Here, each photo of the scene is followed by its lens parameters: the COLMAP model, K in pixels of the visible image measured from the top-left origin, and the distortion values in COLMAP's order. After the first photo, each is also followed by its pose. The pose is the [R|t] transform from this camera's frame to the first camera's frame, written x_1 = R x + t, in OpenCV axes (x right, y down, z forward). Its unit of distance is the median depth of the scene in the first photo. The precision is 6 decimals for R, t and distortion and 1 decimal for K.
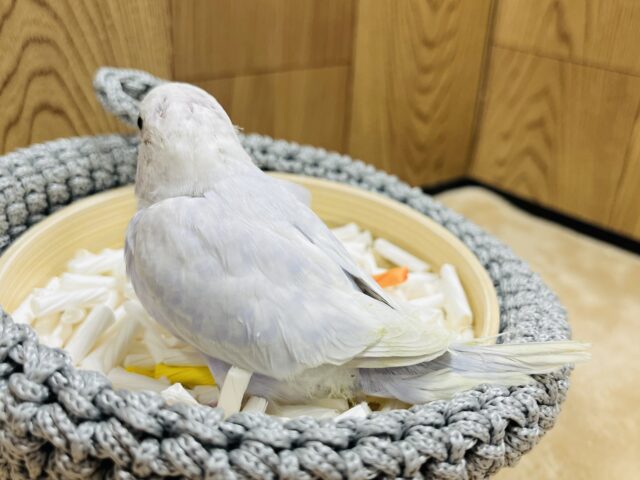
lens RADIAL K [[724.3, 0, 321.3], [0, 724.3, 230.0], [0, 0, 1]] dist [0.022381, 0.006539]
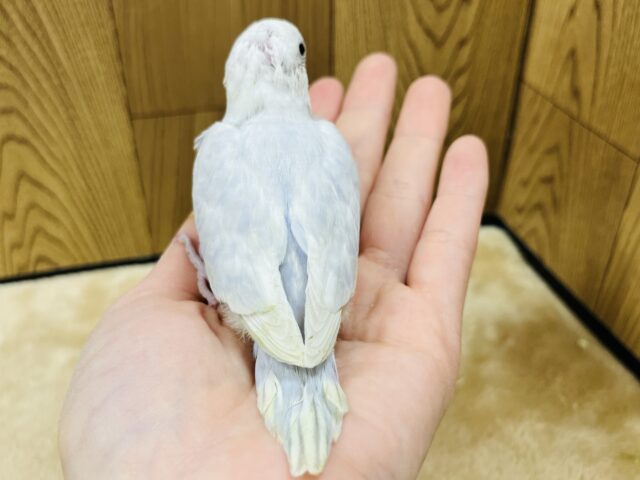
lens RADIAL K [[724.3, 0, 321.3], [0, 724.3, 230.0], [0, 0, 1]] dist [0.022381, 0.006539]
pose [[0.903497, 0.187154, -0.385573, 0.632309], [-0.128333, 0.976480, 0.173258, -0.323186], [0.408930, -0.107057, 0.906265, 0.111943]]
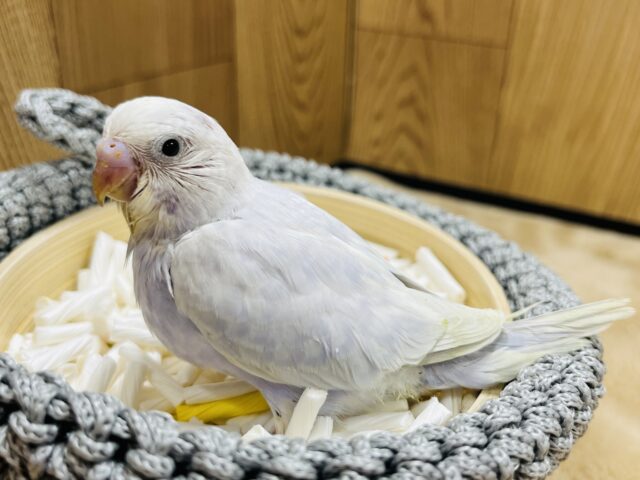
lens RADIAL K [[724.3, 0, 321.3], [0, 724.3, 230.0], [0, 0, 1]] dist [0.022381, 0.006539]
pose [[0.952176, -0.153825, 0.264005, -0.196845], [0.150287, 0.988069, 0.033672, -0.027883], [-0.266035, 0.007615, 0.963933, 0.052512]]
